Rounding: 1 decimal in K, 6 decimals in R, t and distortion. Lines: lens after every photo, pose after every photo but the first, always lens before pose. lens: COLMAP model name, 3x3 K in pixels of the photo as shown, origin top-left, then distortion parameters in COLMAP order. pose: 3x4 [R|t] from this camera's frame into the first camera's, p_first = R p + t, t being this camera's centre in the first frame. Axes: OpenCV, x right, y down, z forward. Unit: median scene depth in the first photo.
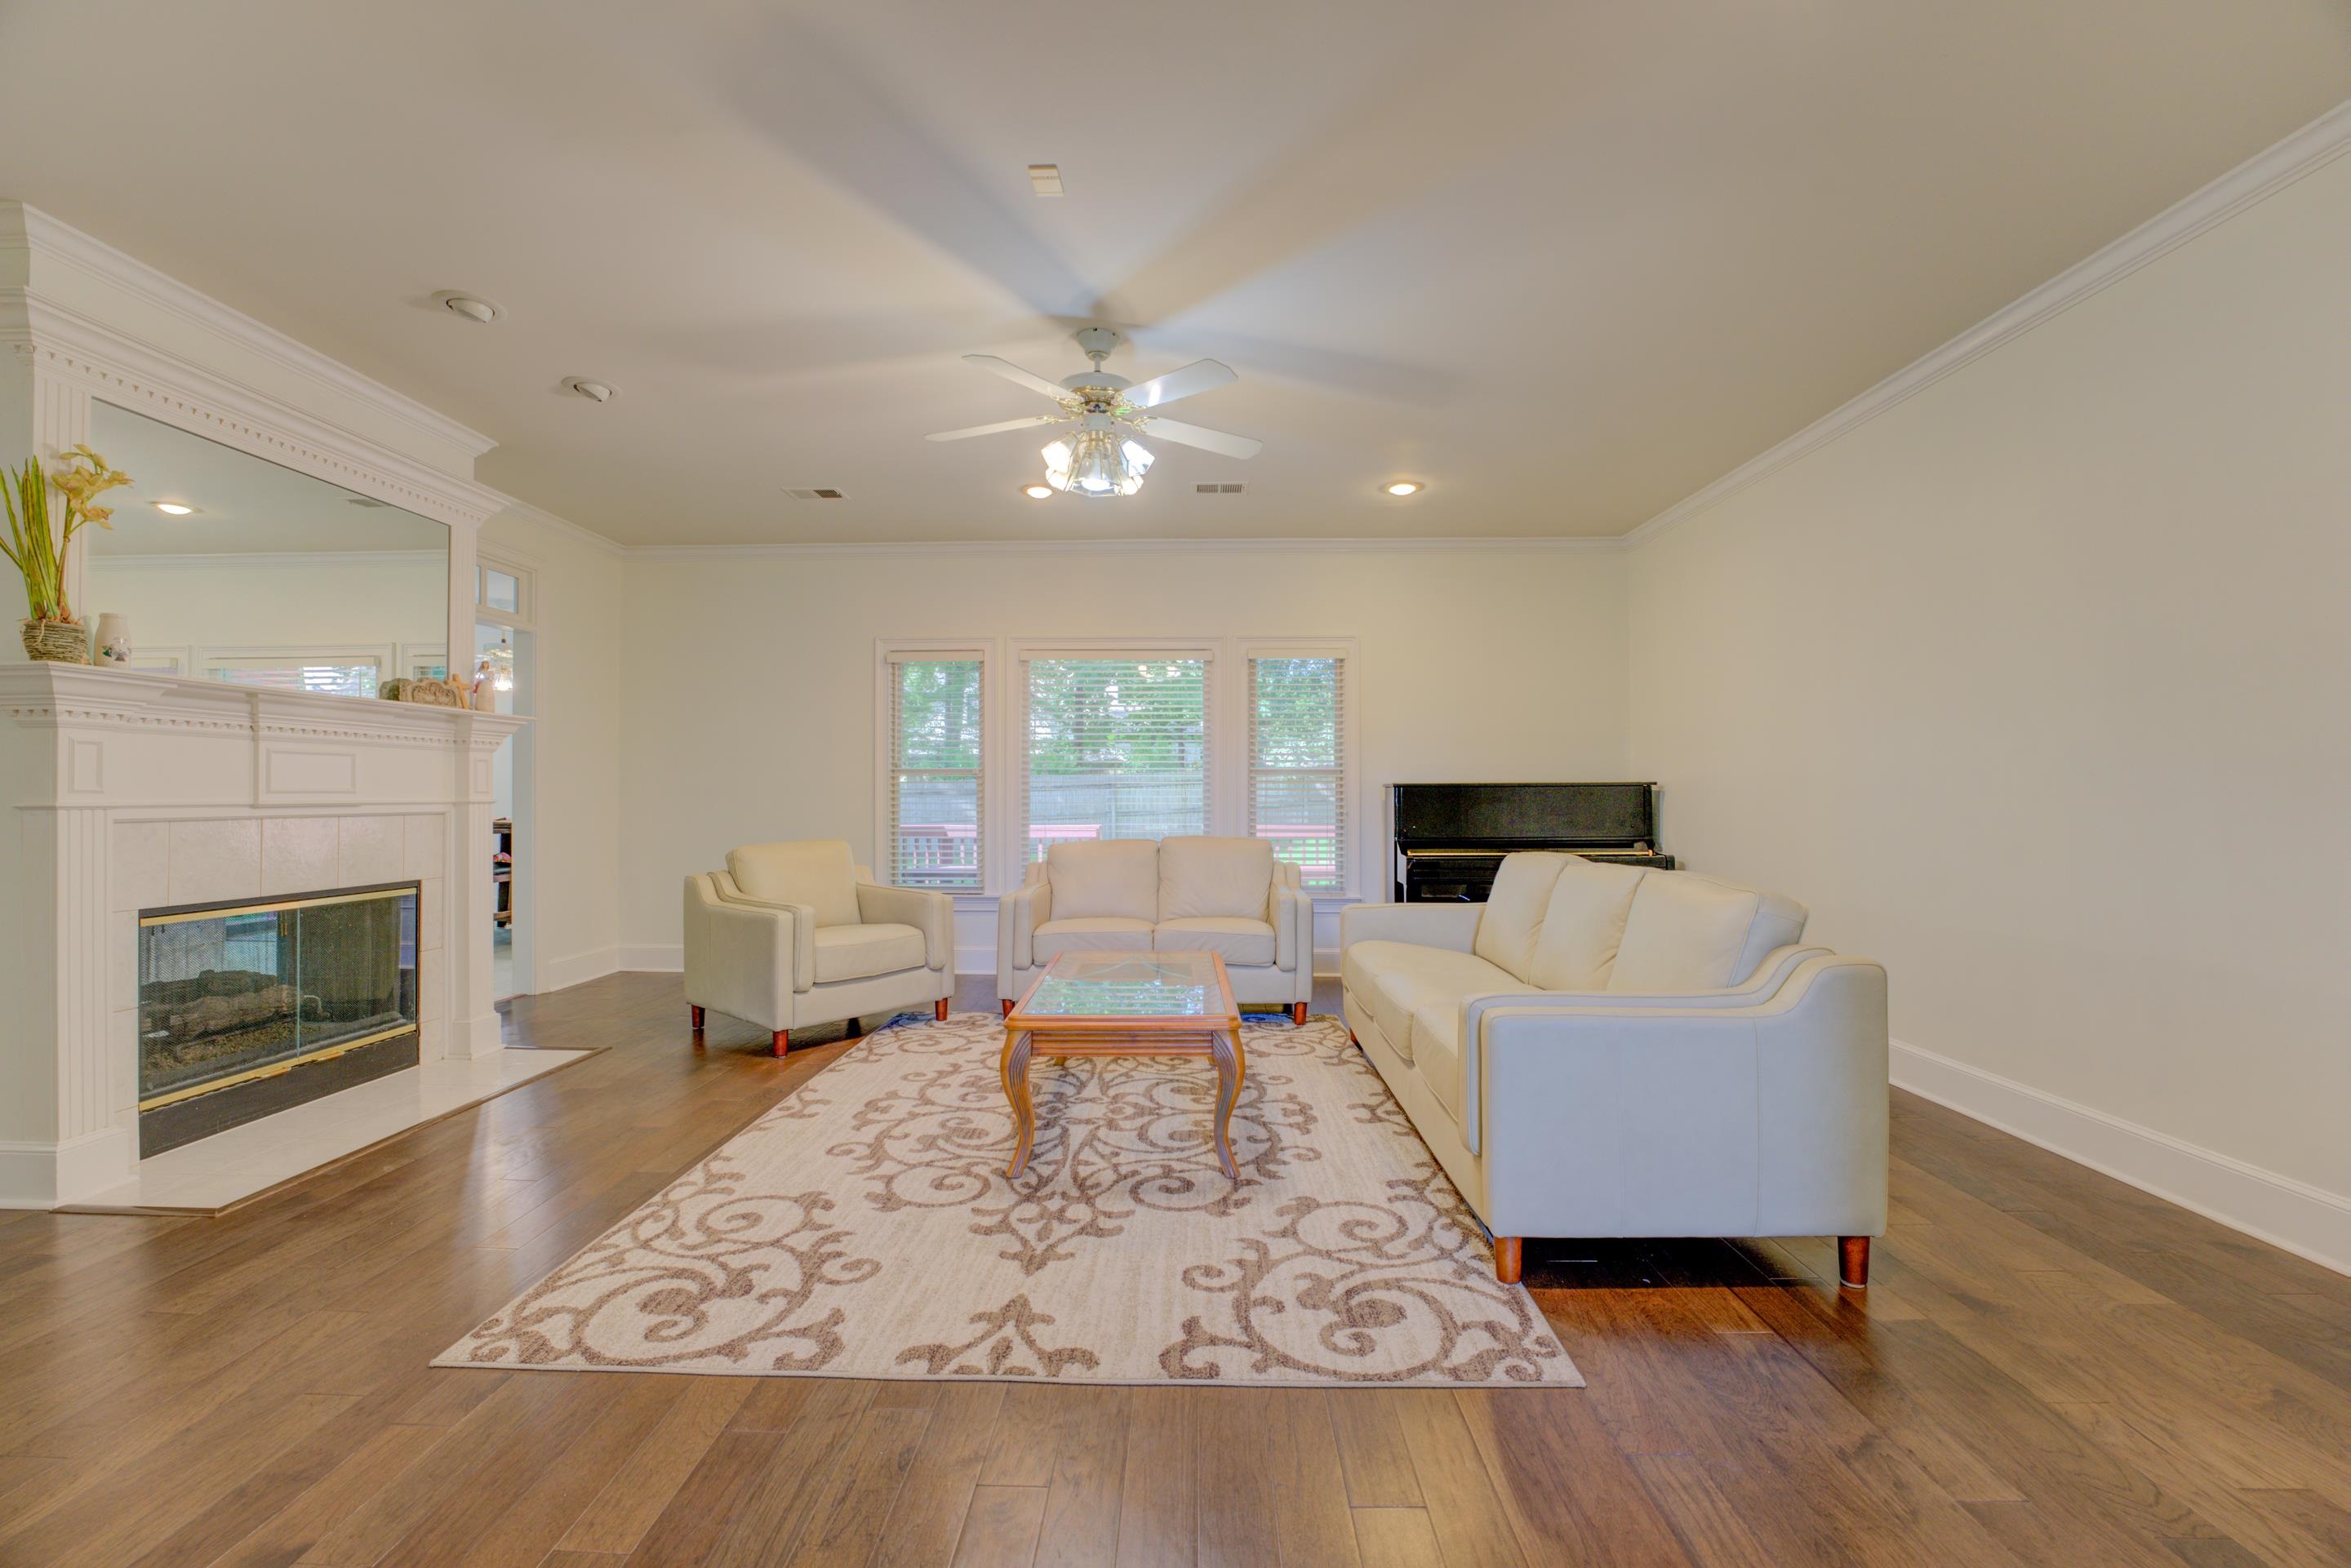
lens RADIAL K [[938.1, 0, 1169.8], [0, 938.1, 788.3], [0, 0, 1]] dist [-0.024535, 0.000420]
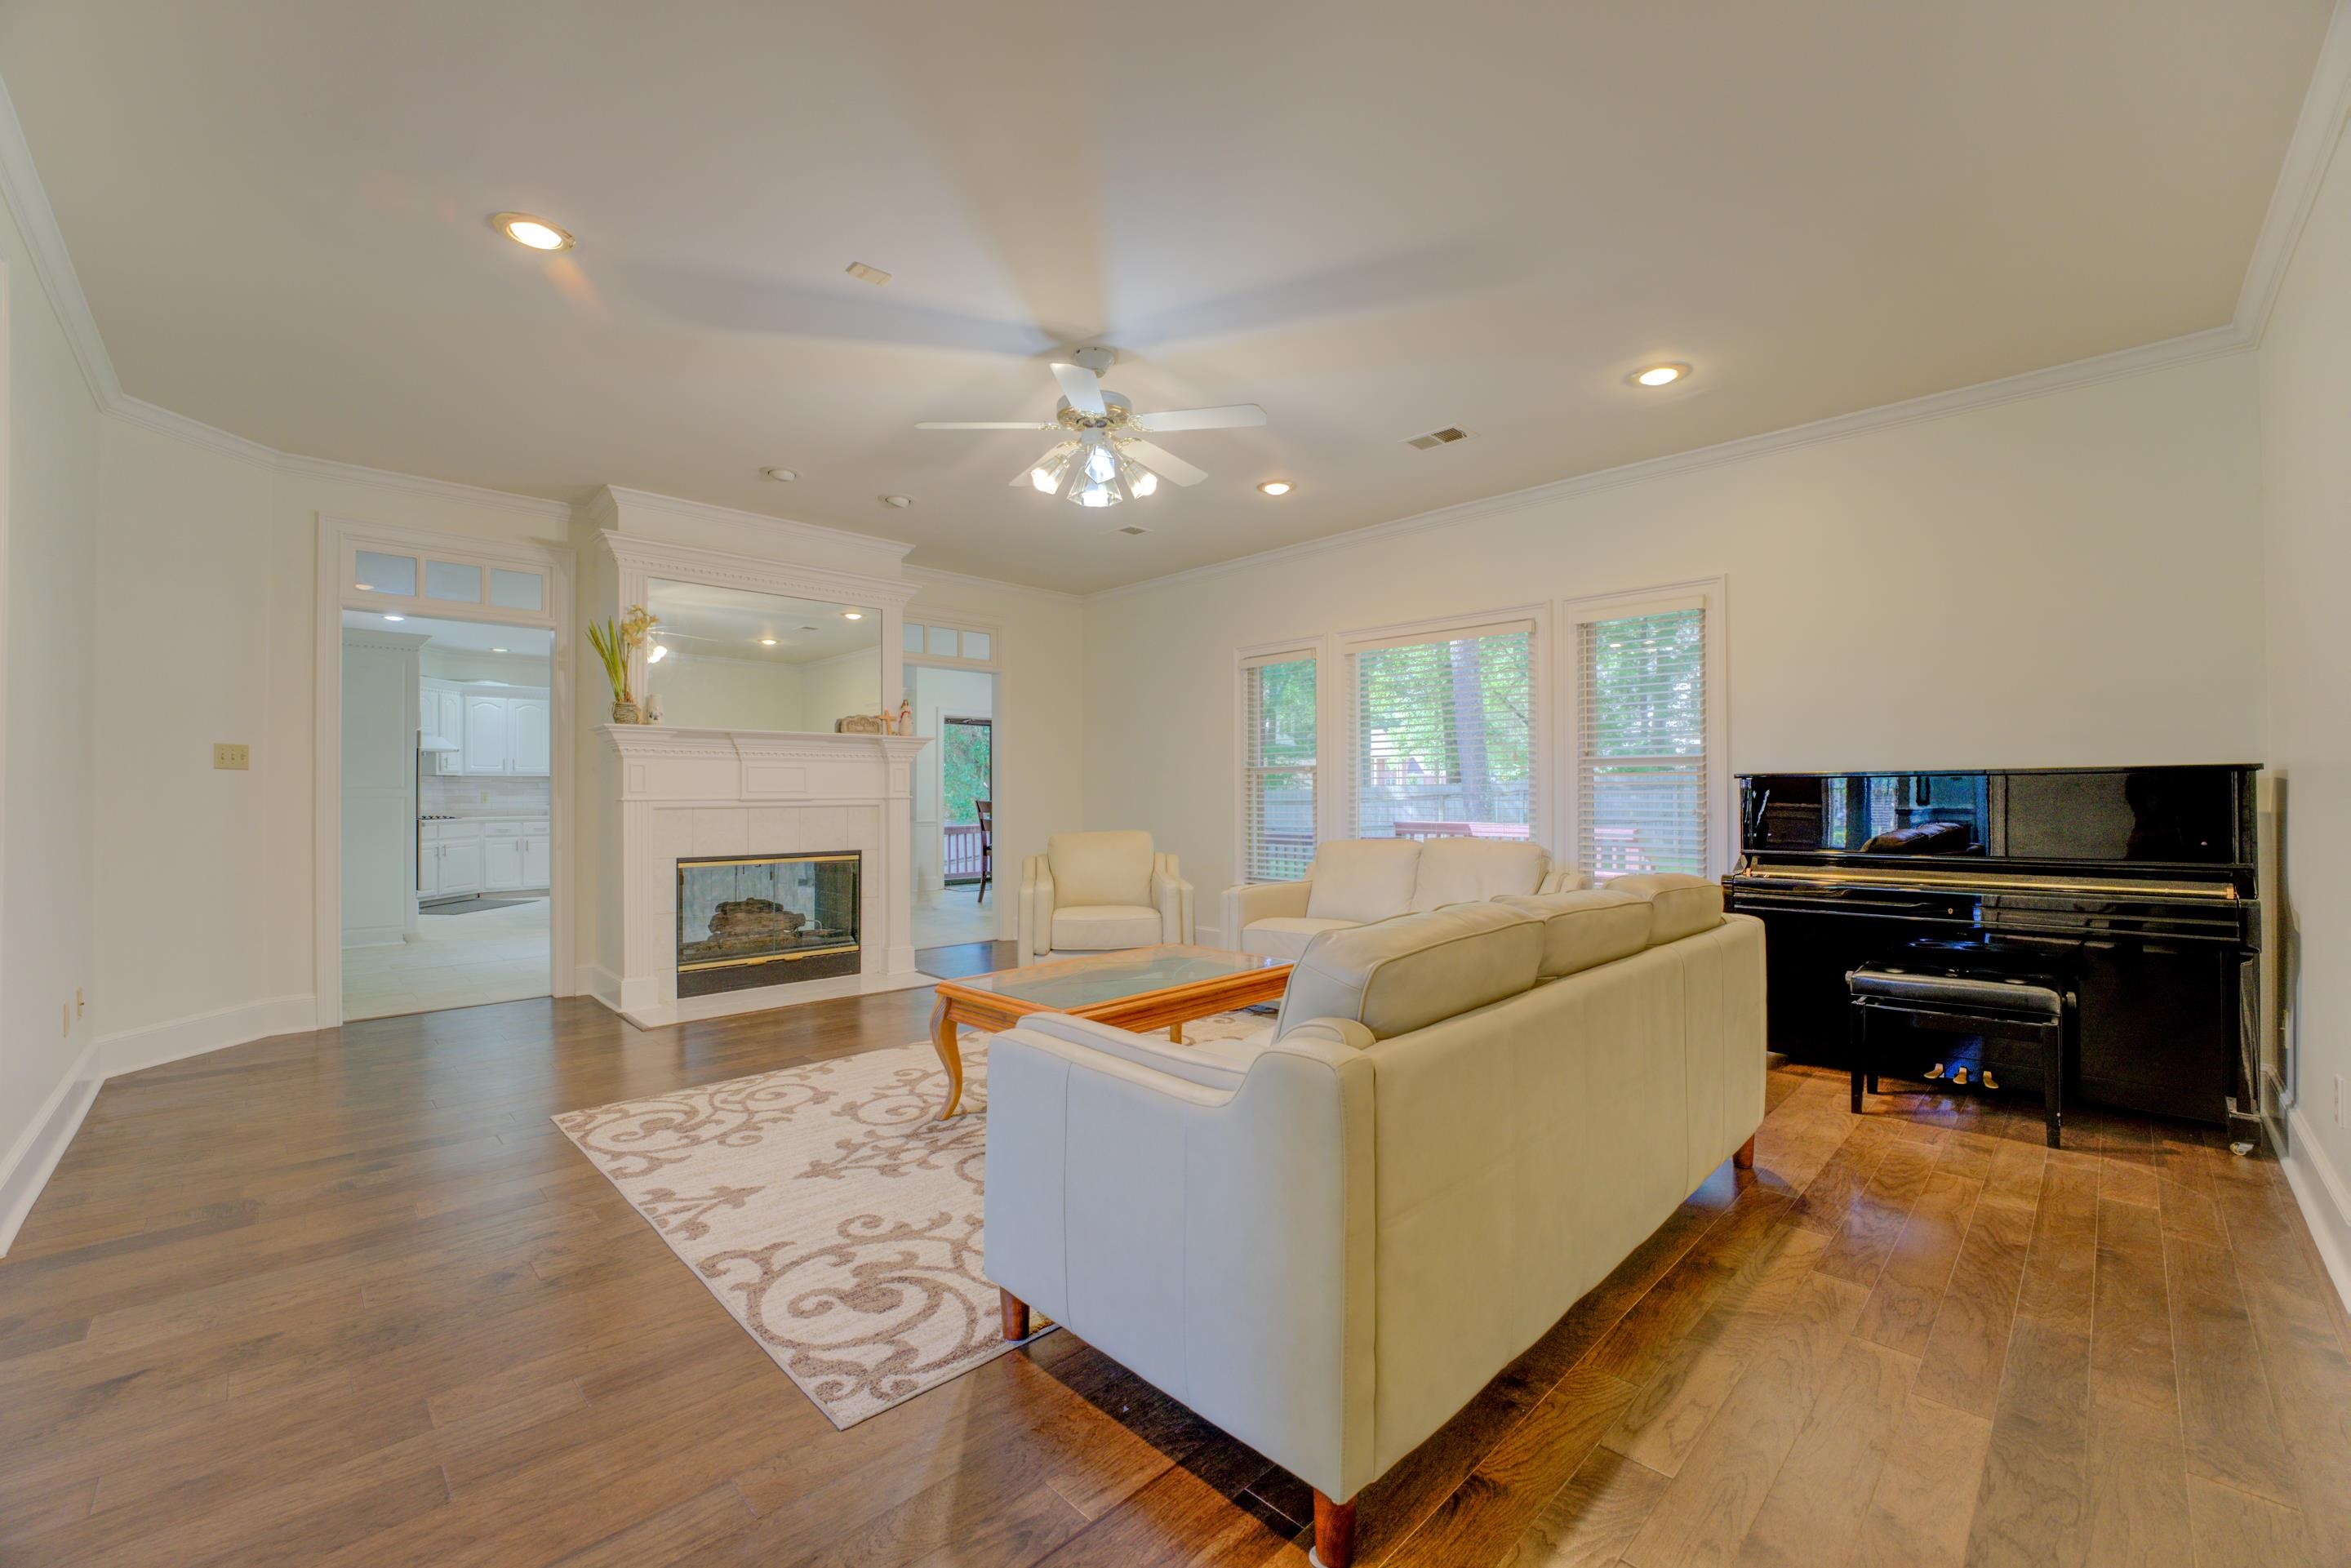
lens RADIAL K [[938.1, 0, 1173.6], [0, 938.1, 791.4], [0, 0, 1]] dist [-0.024535, 0.000420]
pose [[0.721387, -0.003898, -0.692522, 0.971158], [0.009365, 0.999948, 0.004127, 0.003778], [0.692469, -0.009462, 0.721385, 0.411755]]
